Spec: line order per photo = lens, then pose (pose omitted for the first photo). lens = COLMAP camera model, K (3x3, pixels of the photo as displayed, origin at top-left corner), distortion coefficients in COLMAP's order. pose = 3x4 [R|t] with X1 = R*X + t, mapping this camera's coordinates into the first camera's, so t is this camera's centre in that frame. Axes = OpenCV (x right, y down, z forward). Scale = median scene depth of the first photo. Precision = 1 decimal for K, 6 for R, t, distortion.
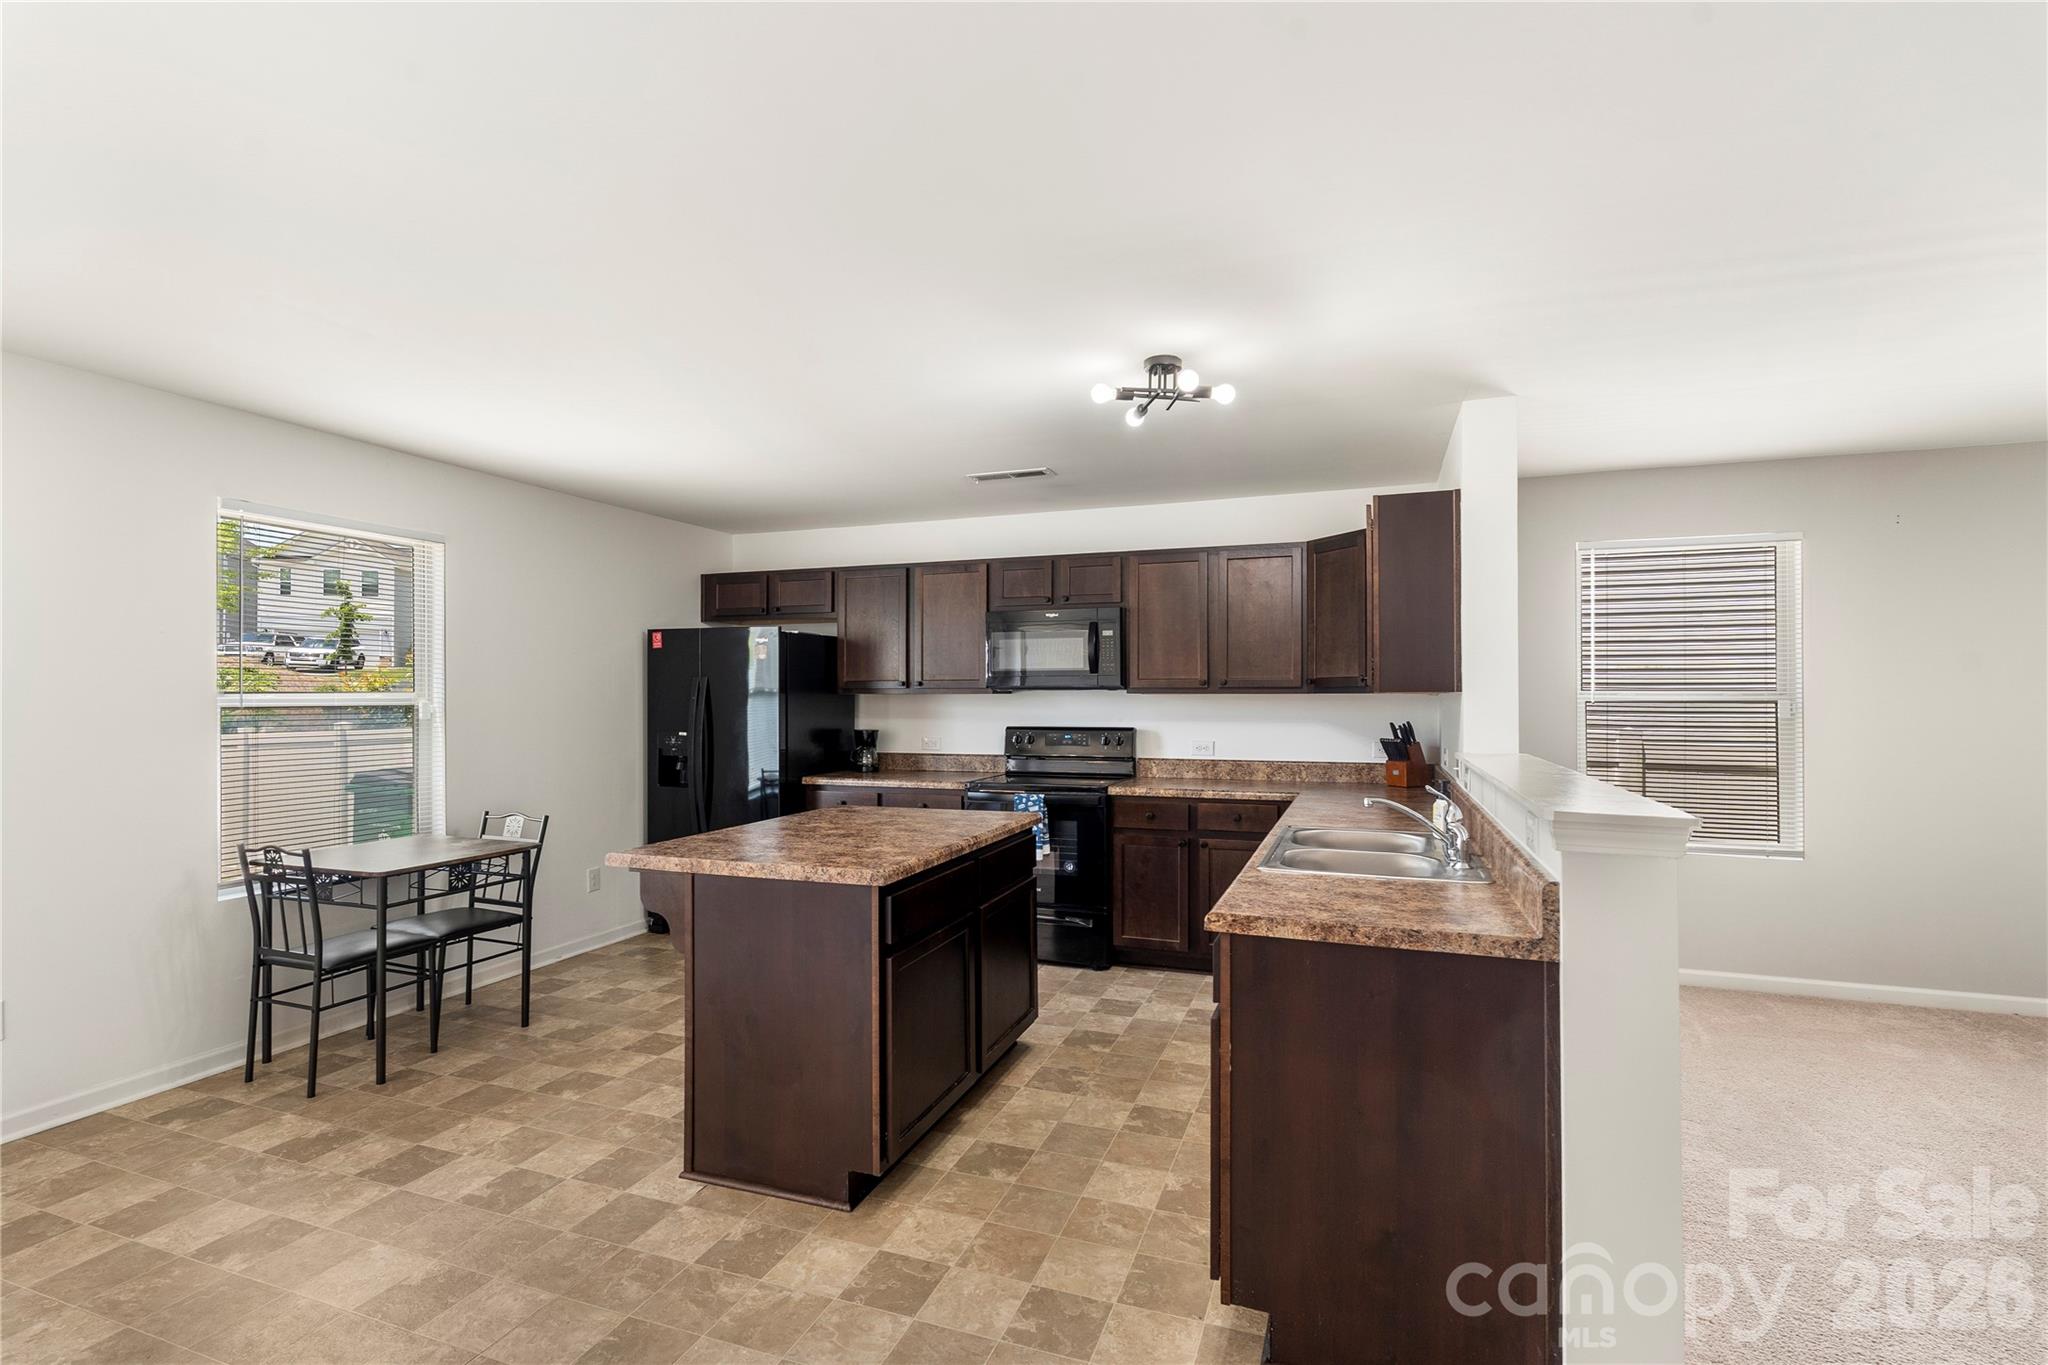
lens RADIAL K [[915.9, 0, 1027.2], [0, 915.9, 694.3], [0, 0, 1]] dist [-0.000085, 0.000088]
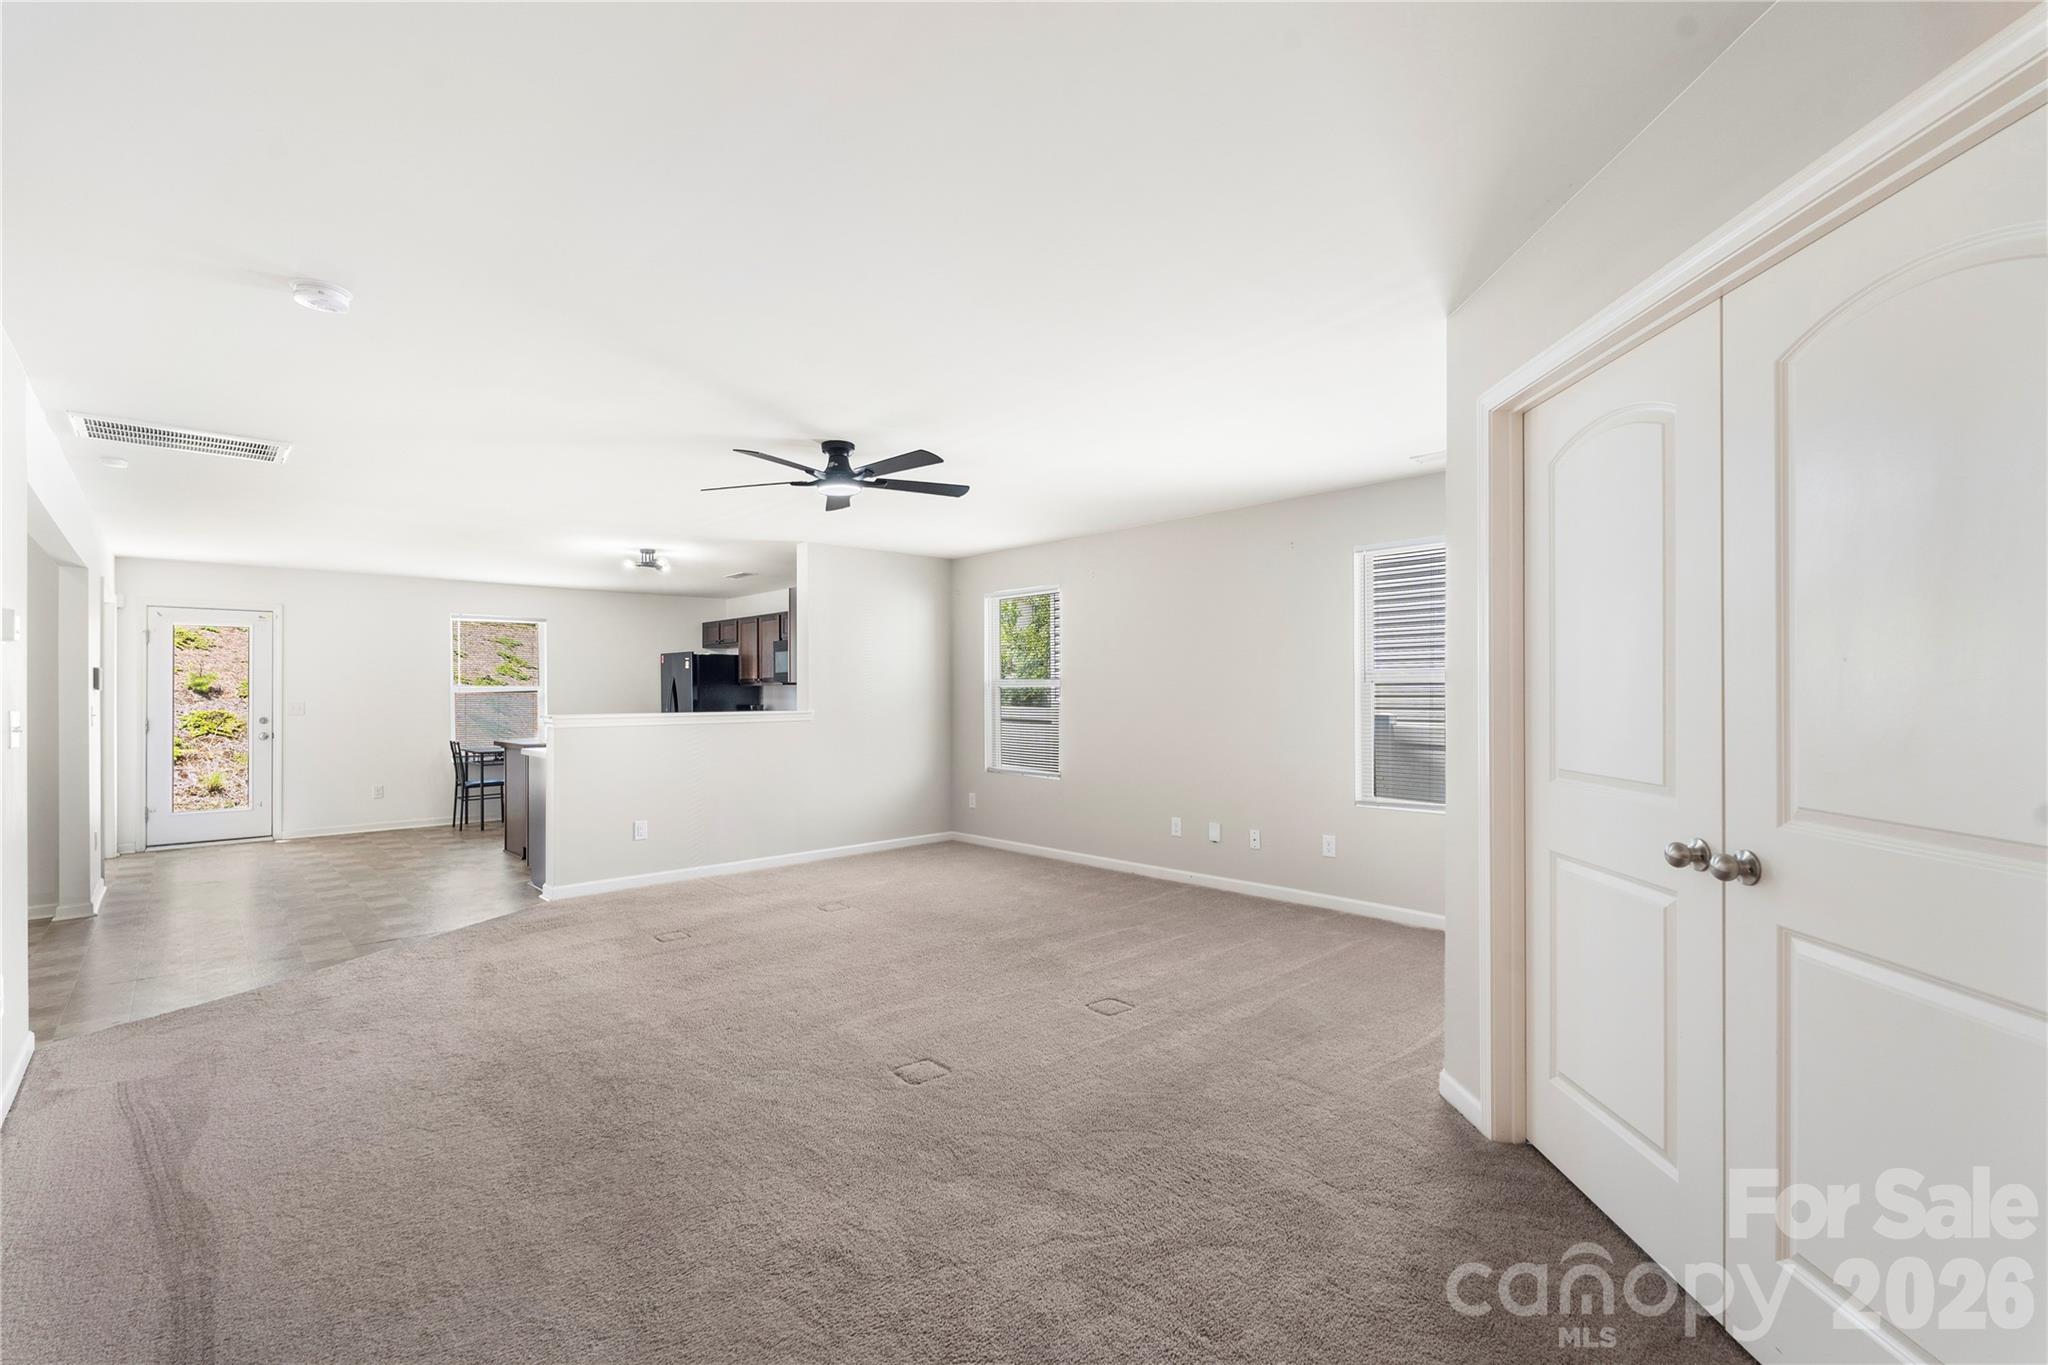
lens RADIAL K [[895.2, 0, 1024.0], [0, 895.2, 682.5], [0, 0, 1]] dist [-0.000165, -0.000648]
pose [[0.887831, -0.009731, -0.460066, 1.378750], [0.009820, 0.999949, -0.002200, 0.005162], [0.460064, -0.002565, 0.887882, -0.445253]]
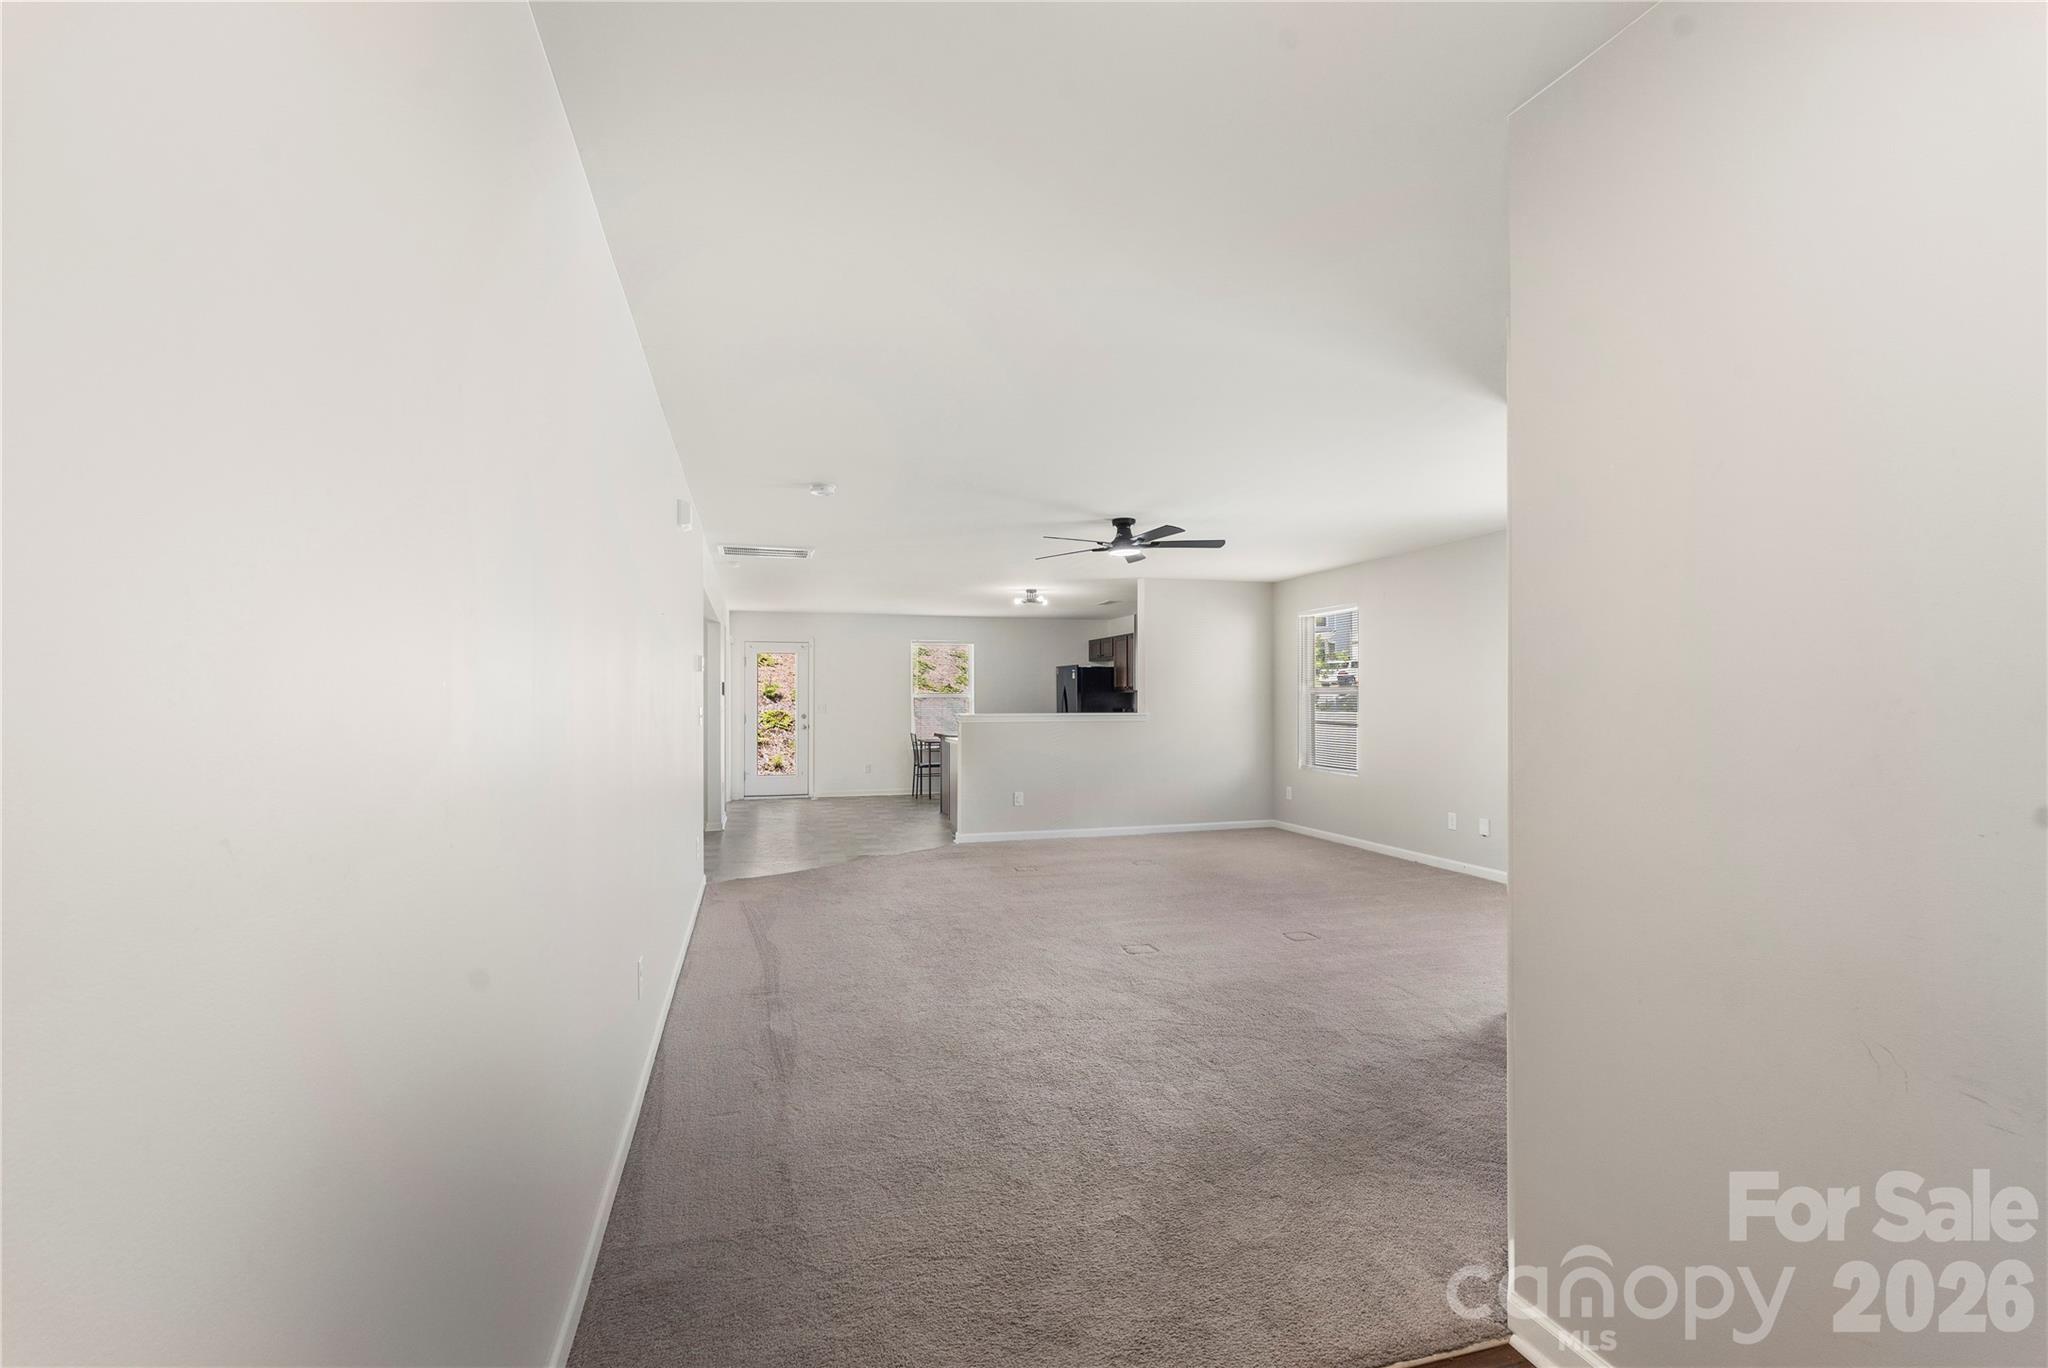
lens RADIAL K [[905.1, 0, 1023.9], [0, 905.1, 679.9], [0, 0, 1]] dist [-0.001007, -0.000360]
pose [[0.583363, -0.019270, -0.811983, 1.761286], [0.009964, 0.999813, -0.016569, 0.005485], [0.812150, 0.001575, 0.583446, -0.590148]]
